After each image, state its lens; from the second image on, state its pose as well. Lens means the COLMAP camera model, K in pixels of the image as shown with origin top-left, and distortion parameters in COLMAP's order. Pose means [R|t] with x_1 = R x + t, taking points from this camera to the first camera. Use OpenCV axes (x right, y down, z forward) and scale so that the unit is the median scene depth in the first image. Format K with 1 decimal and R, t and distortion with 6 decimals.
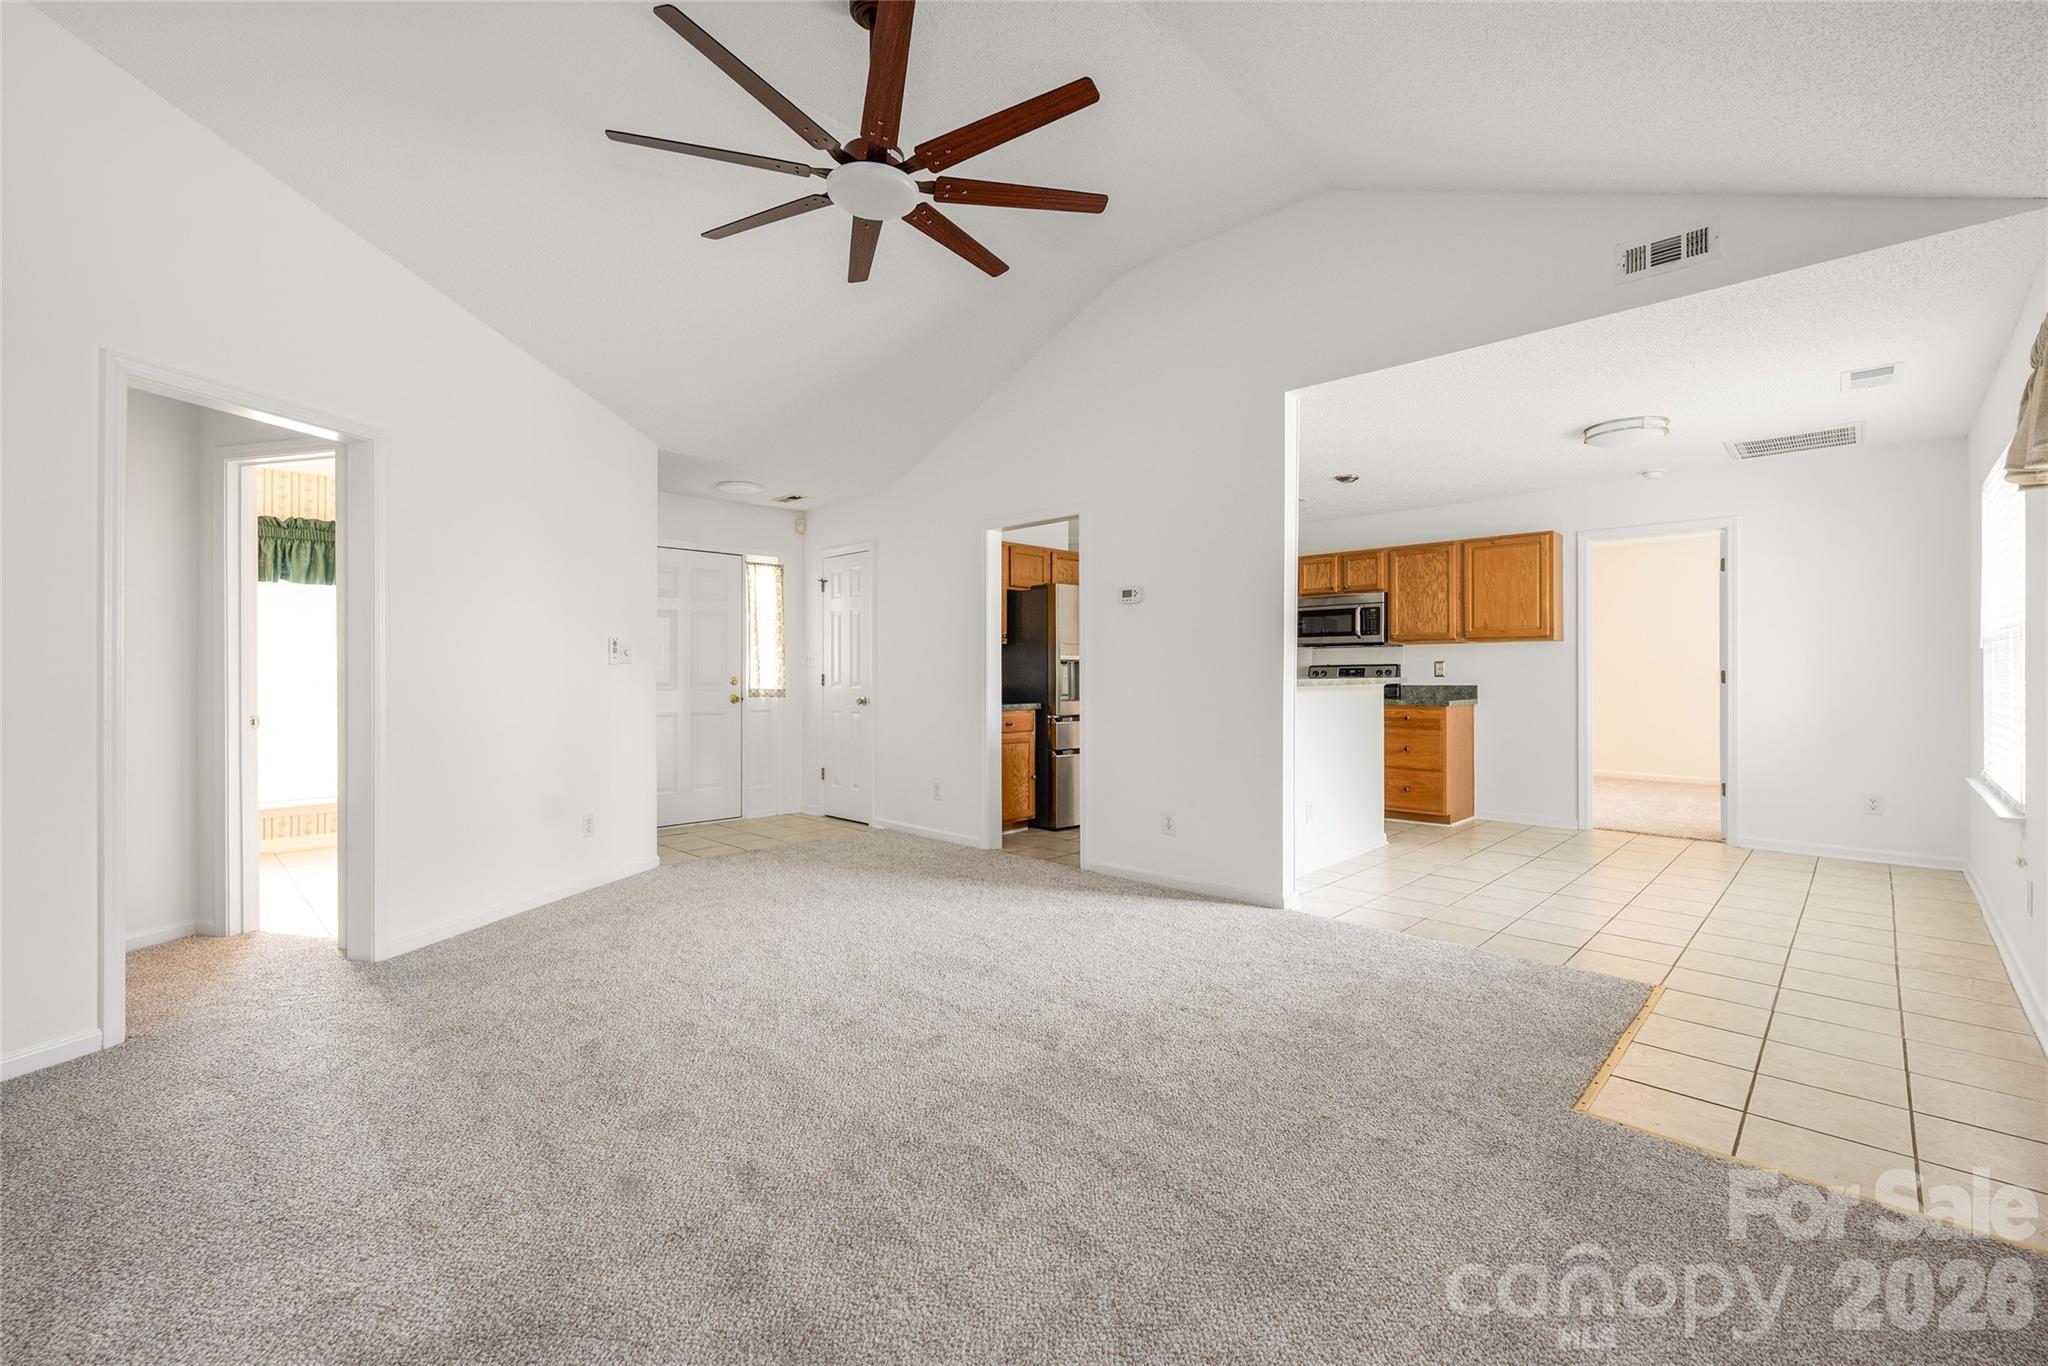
lens RADIAL K [[858.5, 0, 1024.7], [0, 858.5, 678.0], [0, 0, 1]] dist [-0.000754, -0.000147]
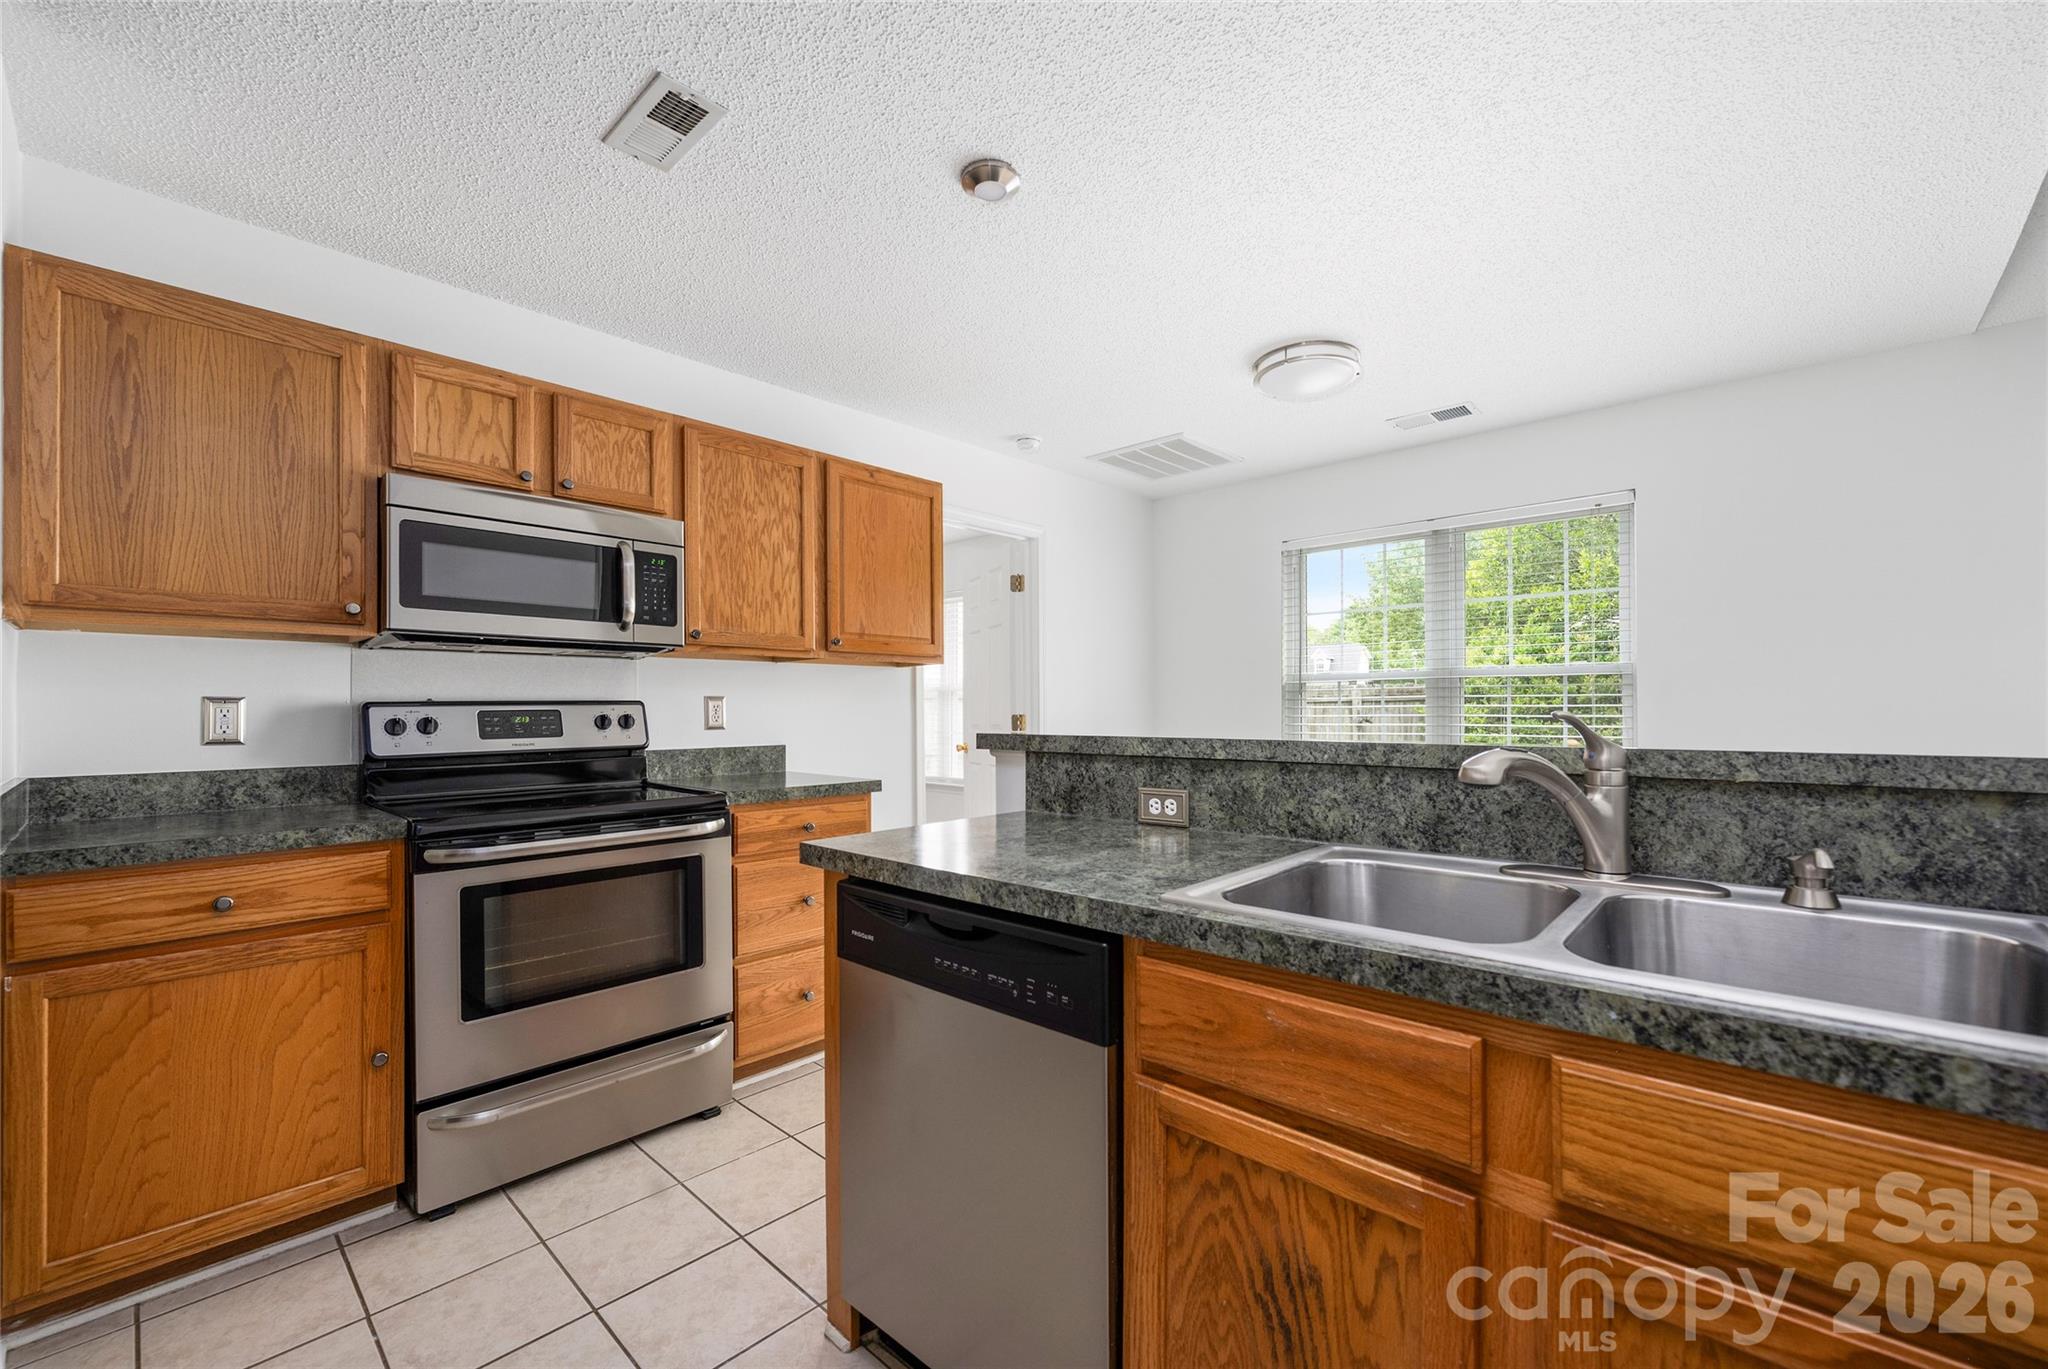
lens RADIAL K [[835.5, 0, 1028.8], [0, 835.5, 707.9], [0, 0, 1]] dist [-0.006841, 0.000010]
pose [[-0.031912, 0.004625, 0.999480, 0.023310], [0.005879, 0.999973, -0.004440, -0.010176], [-0.999473, 0.005734, -0.031938, 0.853034]]
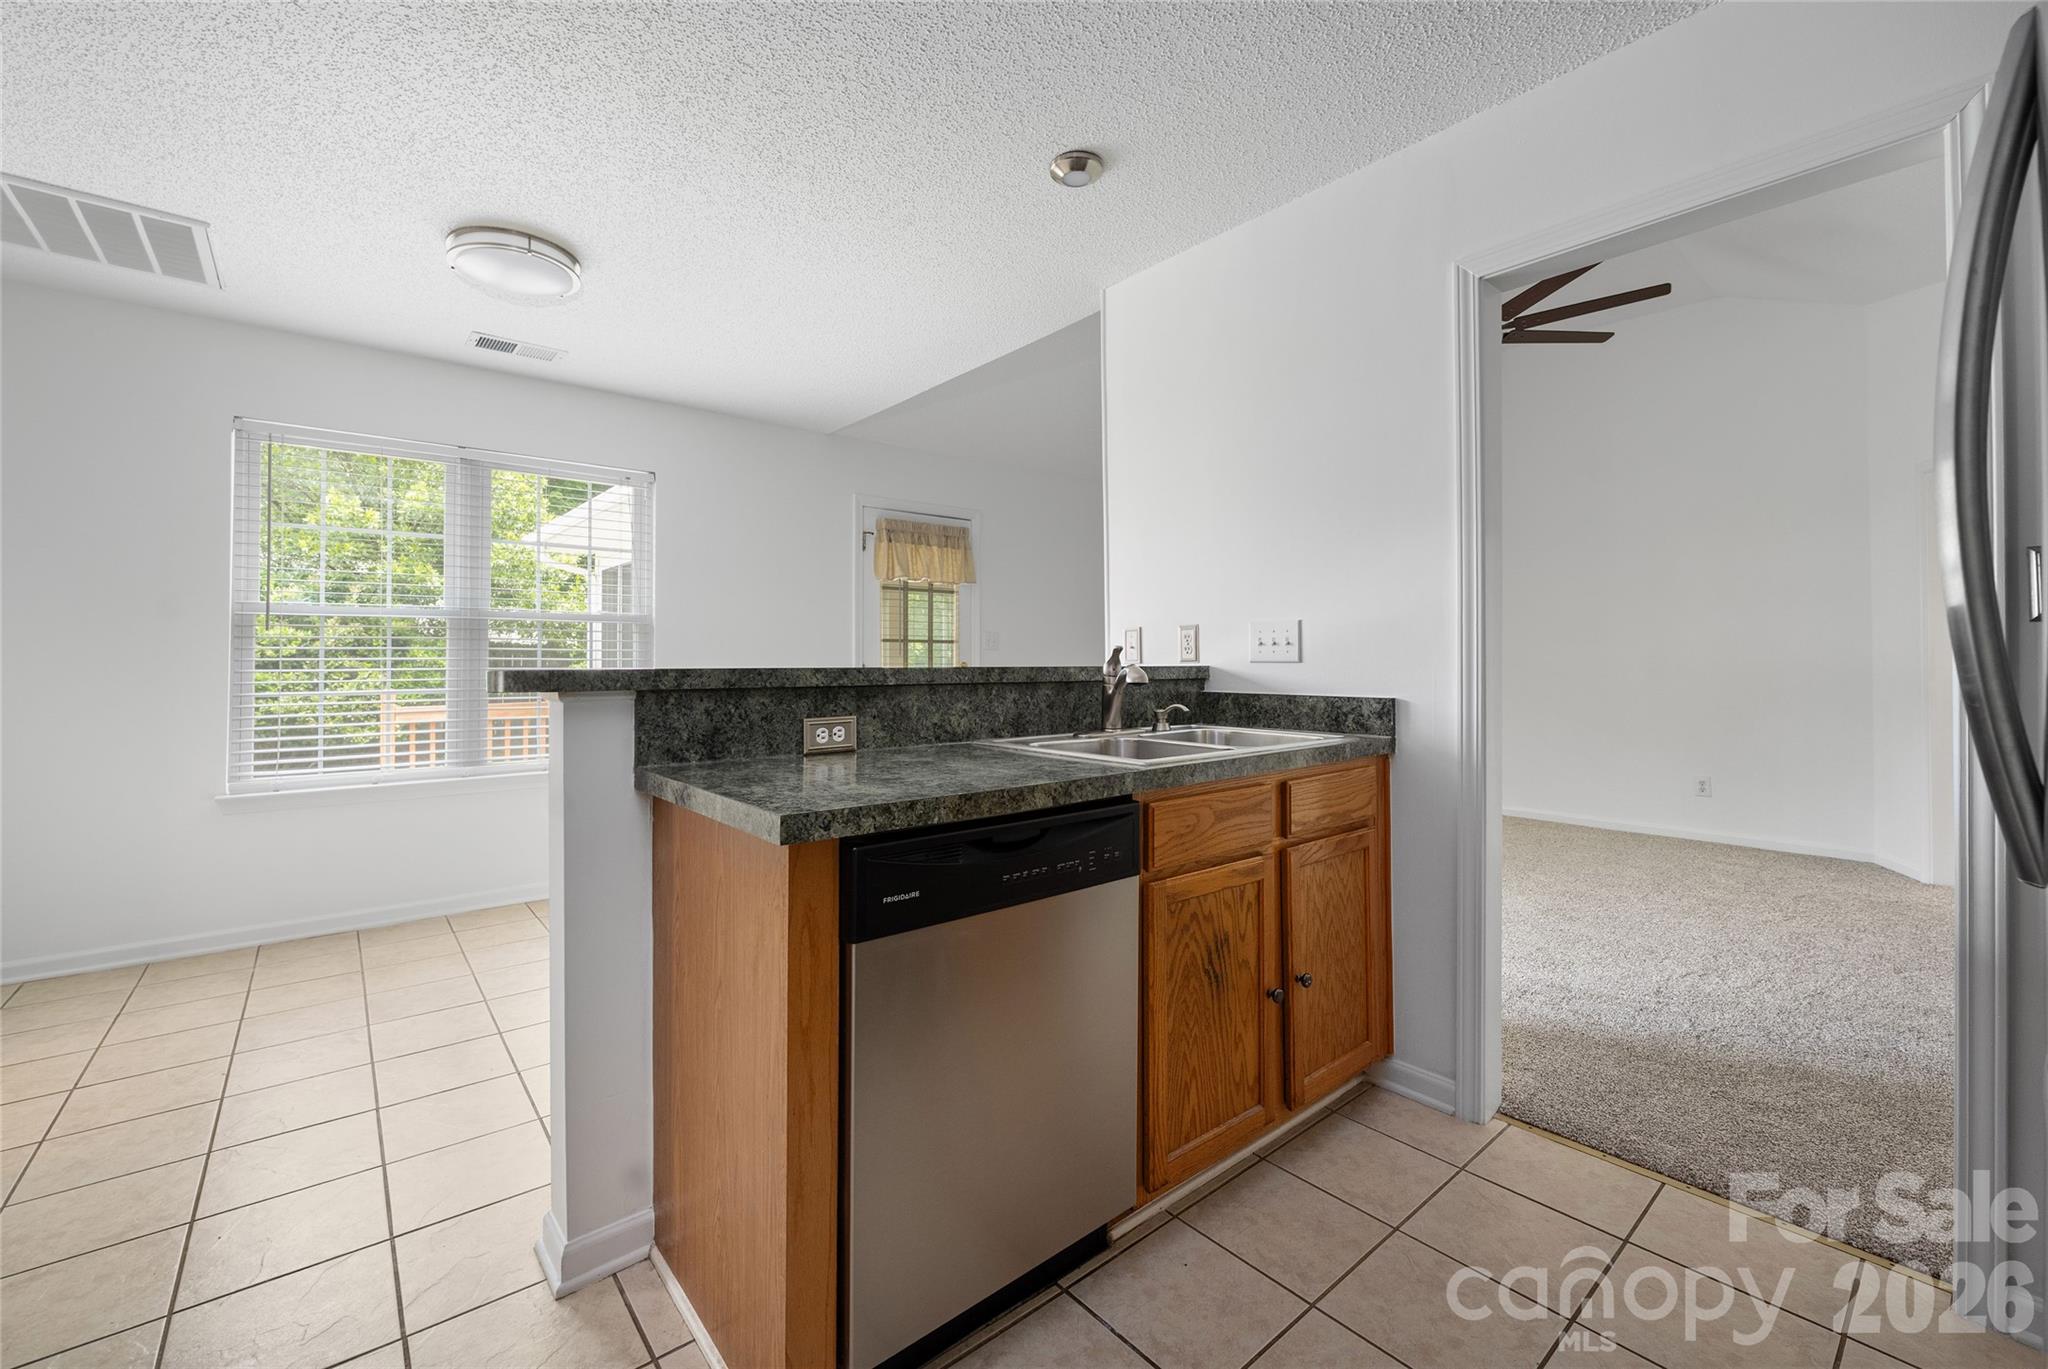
lens RADIAL K [[838.1, 0, 1018.4], [0, 838.1, 651.6], [0, 0, 1]] dist [-0.001888, -0.000178]
pose [[-0.995422, 0.003123, 0.095527, 0.195214], [0.002319, 0.999961, -0.008526, -0.004777], [-0.095550, -0.008266, -0.995390, 1.066934]]
